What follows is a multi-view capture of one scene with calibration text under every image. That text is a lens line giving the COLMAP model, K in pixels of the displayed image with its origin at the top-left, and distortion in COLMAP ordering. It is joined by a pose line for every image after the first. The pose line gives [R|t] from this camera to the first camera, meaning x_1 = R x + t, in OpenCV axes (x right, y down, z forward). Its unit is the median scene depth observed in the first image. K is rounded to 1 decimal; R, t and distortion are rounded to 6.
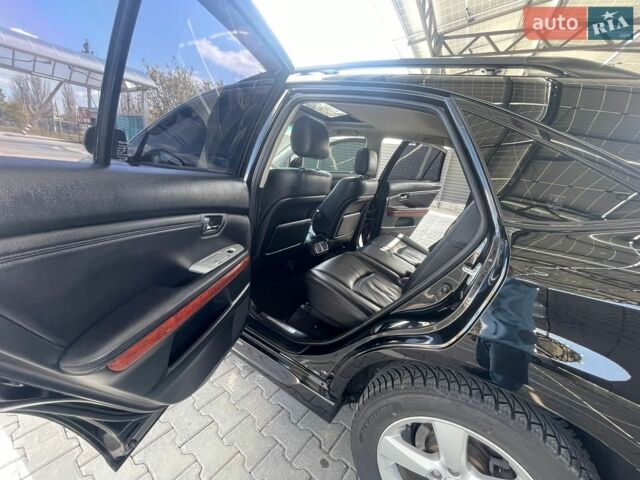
lens RADIAL K [[256.9, 0, 320.0], [0, 256.9, 240.0], [0, 0, 1]] dist [-0.001474, 0.000052]
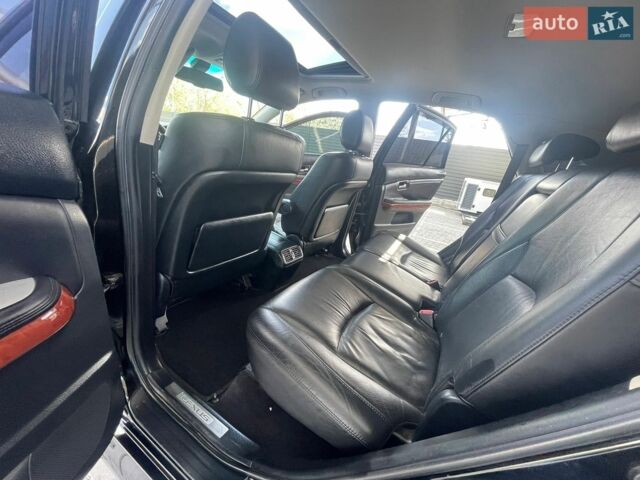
lens RADIAL K [[256.9, 0, 320.0], [0, 256.9, 240.0], [0, 0, 1]] dist [-0.001474, 0.000052]
pose [[0.998133, 0.006156, 0.060759, 0.034846], [-0.007503, 0.999731, 0.021955, -0.023574], [-0.060608, -0.022370, 0.997911, 0.292311]]
